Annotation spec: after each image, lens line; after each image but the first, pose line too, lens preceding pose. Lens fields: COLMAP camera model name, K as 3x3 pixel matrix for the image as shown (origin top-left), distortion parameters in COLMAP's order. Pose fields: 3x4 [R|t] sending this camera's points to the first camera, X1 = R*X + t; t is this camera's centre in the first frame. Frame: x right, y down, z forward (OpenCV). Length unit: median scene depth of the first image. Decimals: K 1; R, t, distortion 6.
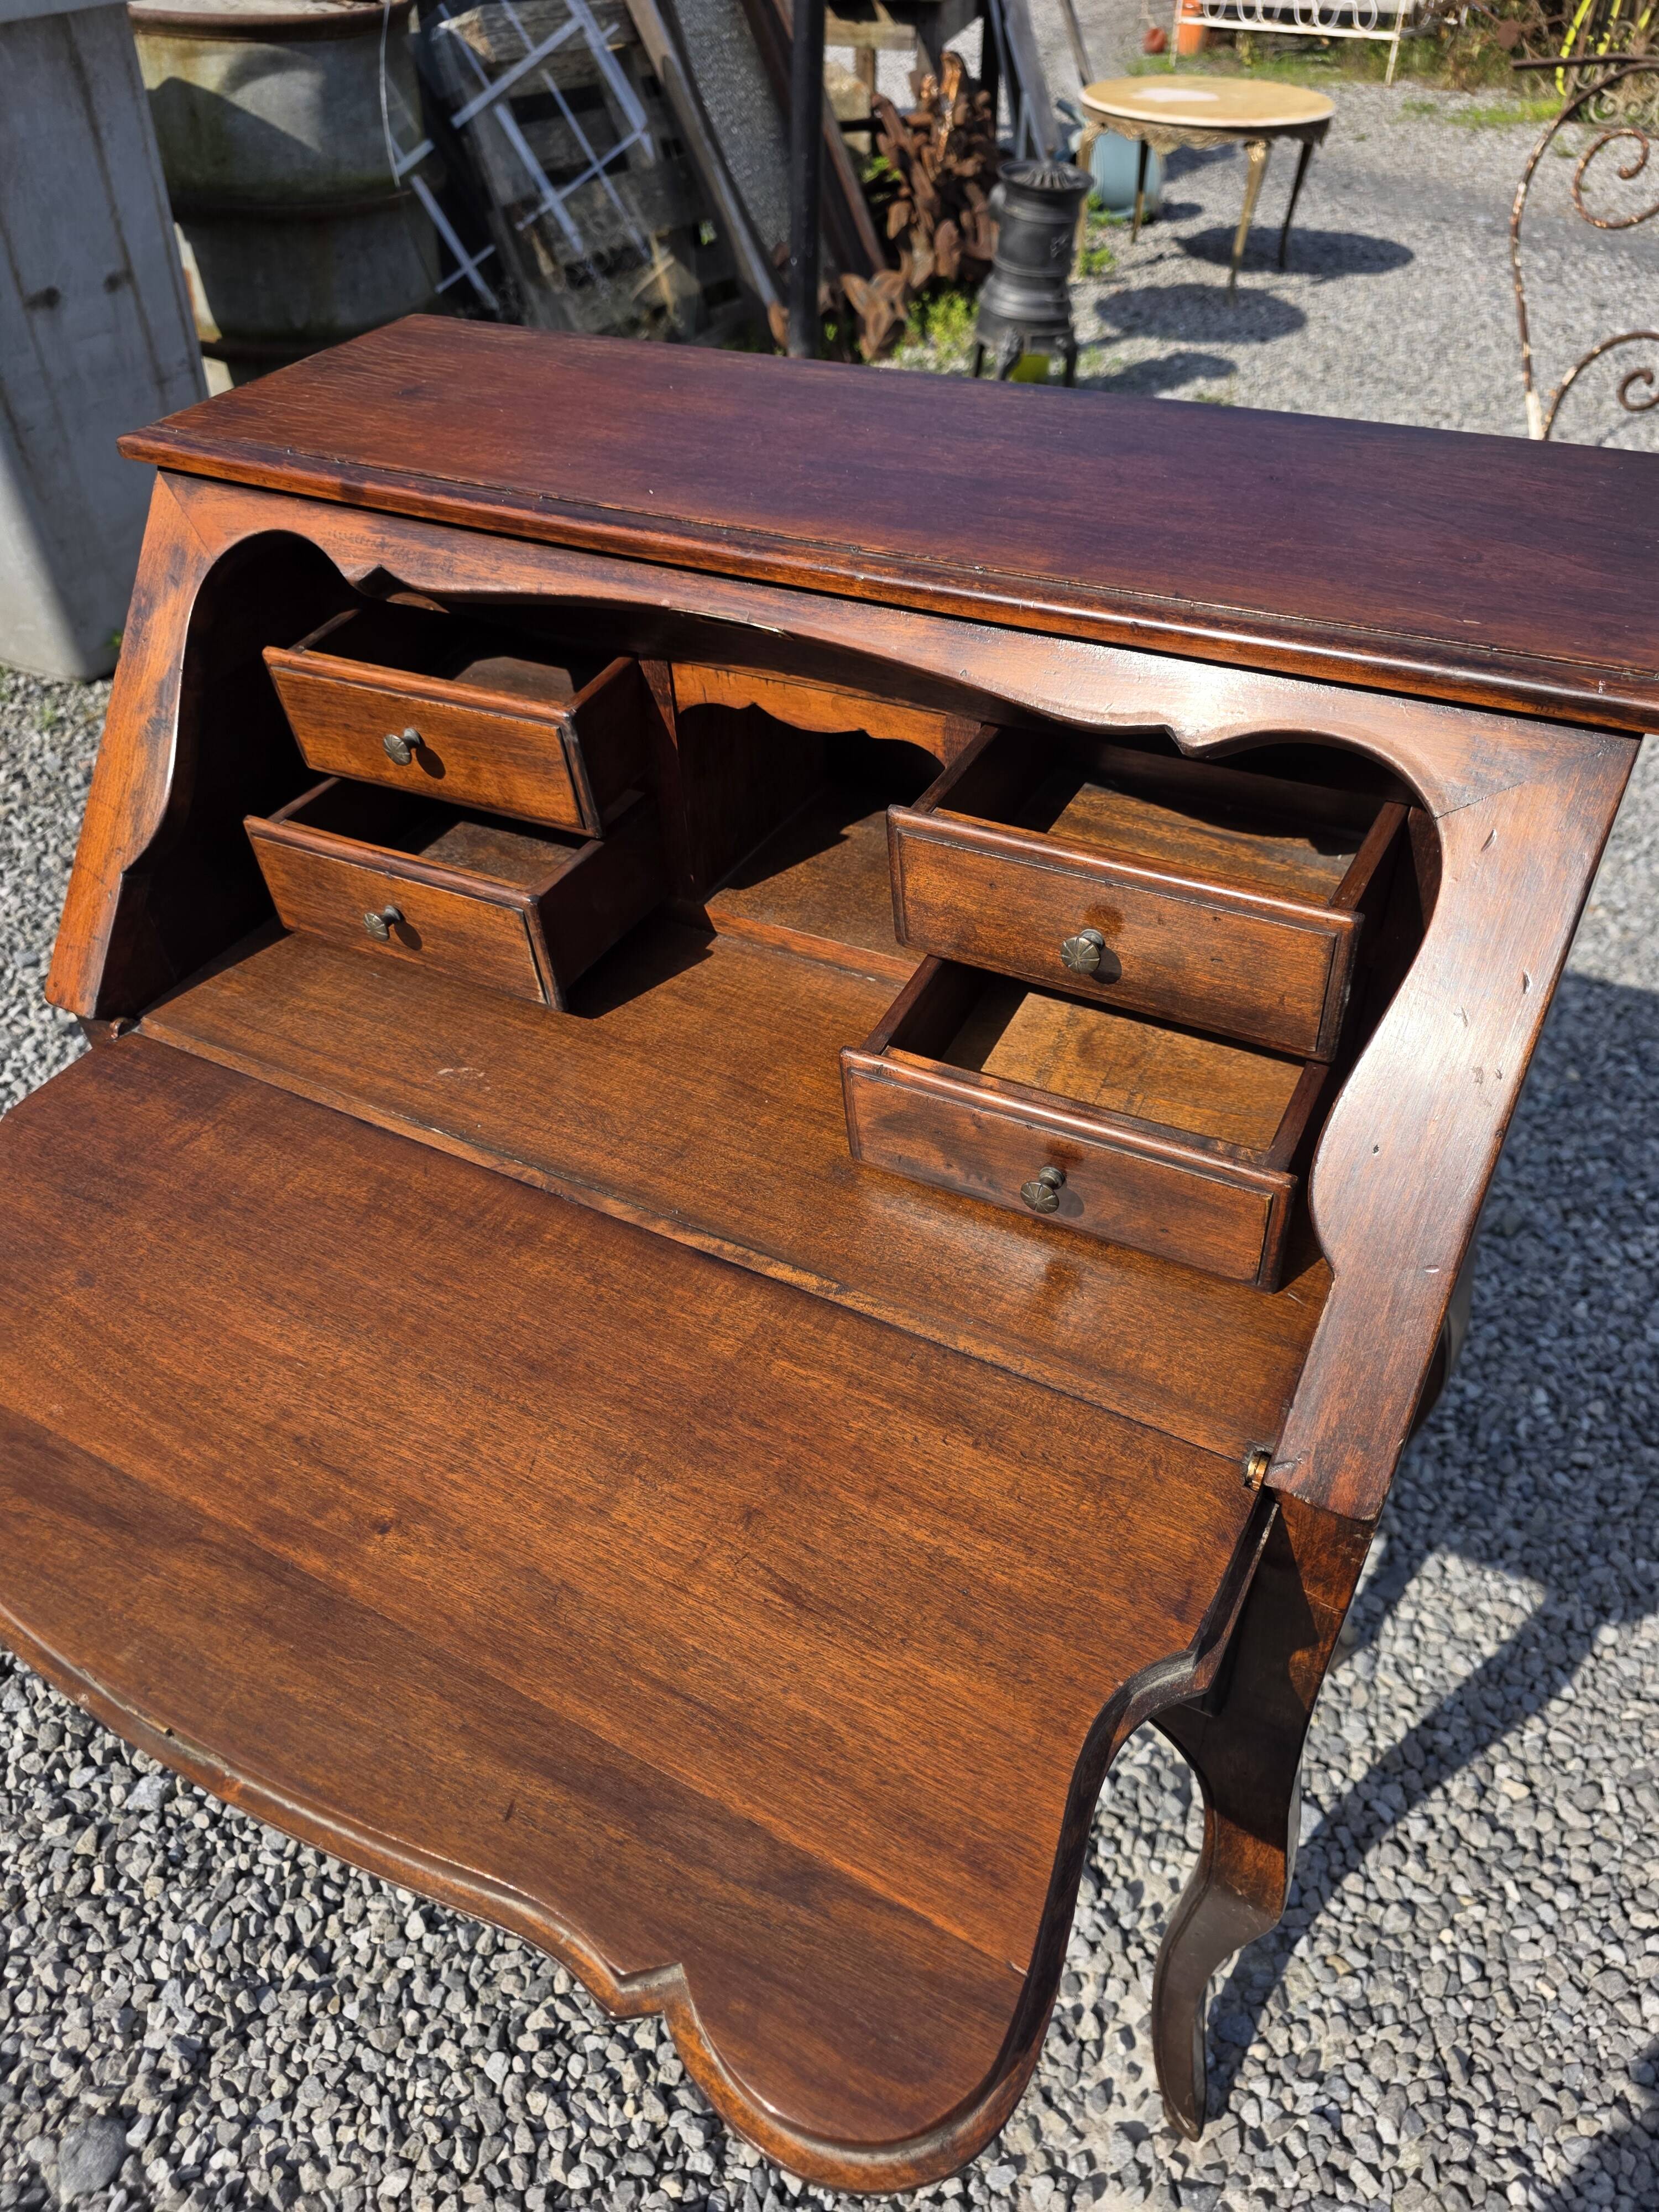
lens RADIAL K [[1486.0, 0, 839.5], [0, 1486.0, 1101.1], [0, 0, 1]] dist [0.011969, -0.006142]
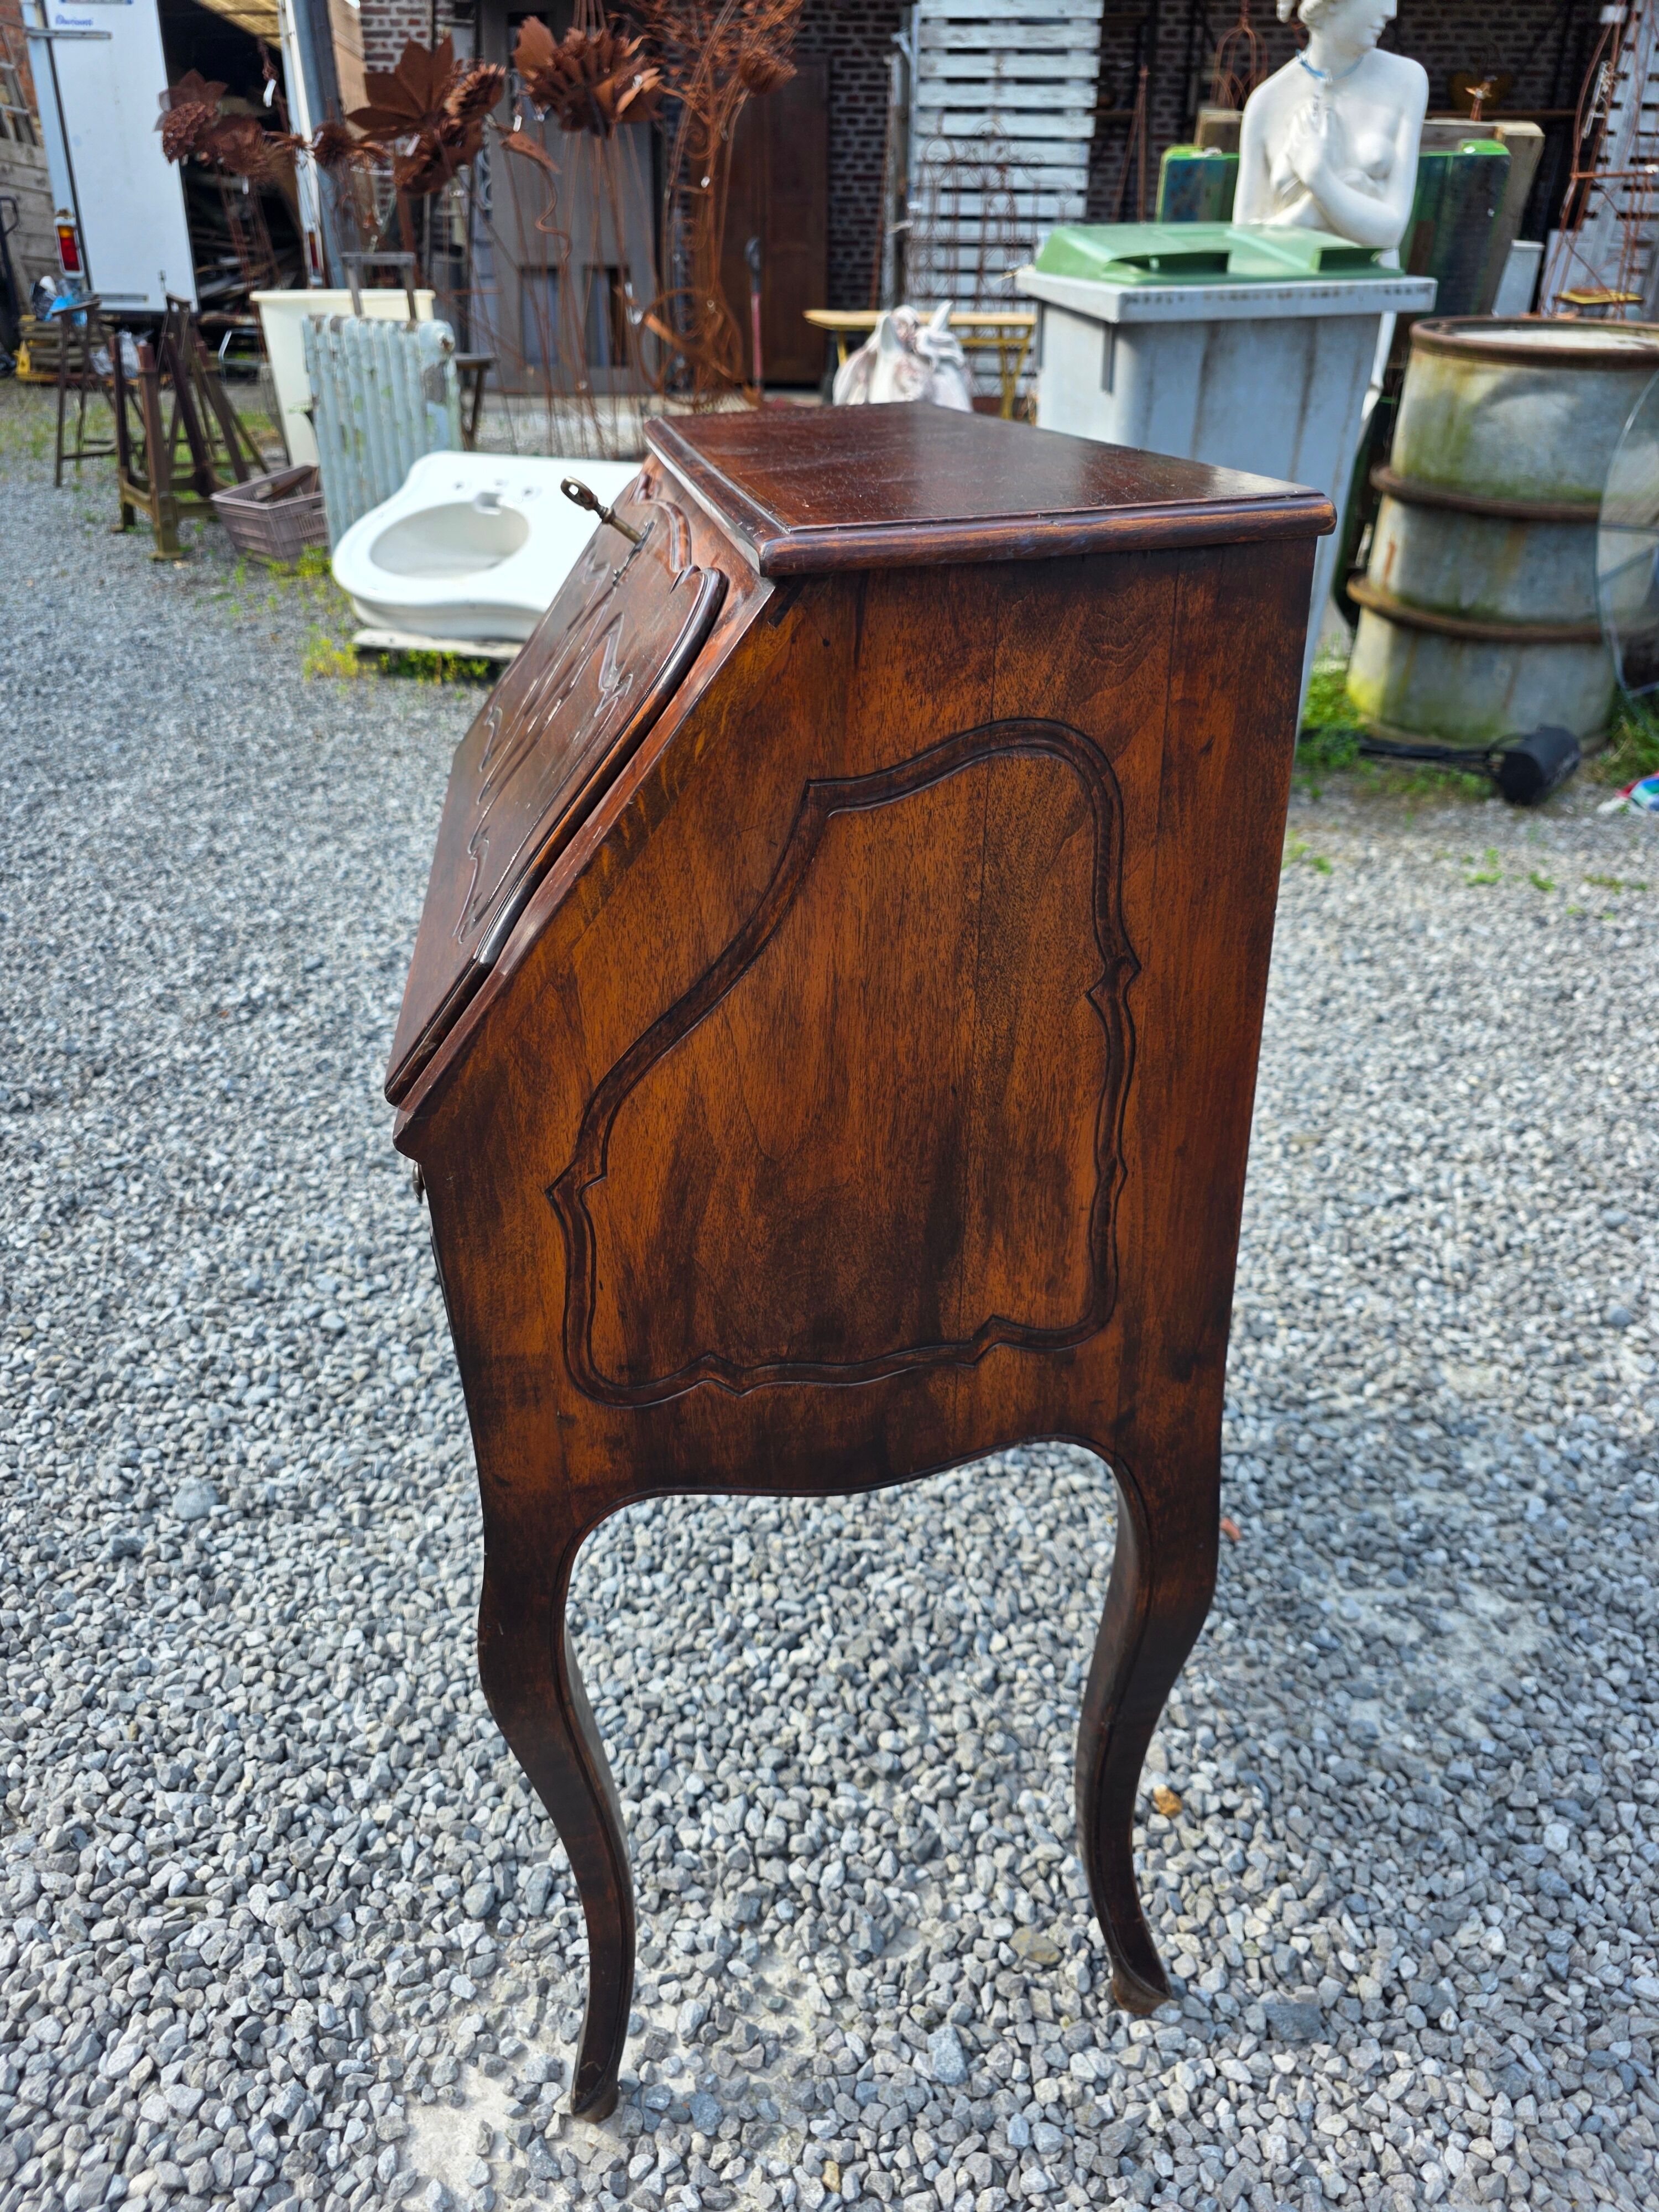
lens RADIAL K [[1486.0, 0, 839.5], [0, 1486.0, 1101.1], [0, 0, 1]] dist [0.011969, -0.006142]
pose [[0.632674, 0.386664, -0.670981, 0.682641], [-0.508403, 0.860956, 0.016763, 0.020147], [0.584167, 0.330523, 0.741285, 0.145089]]
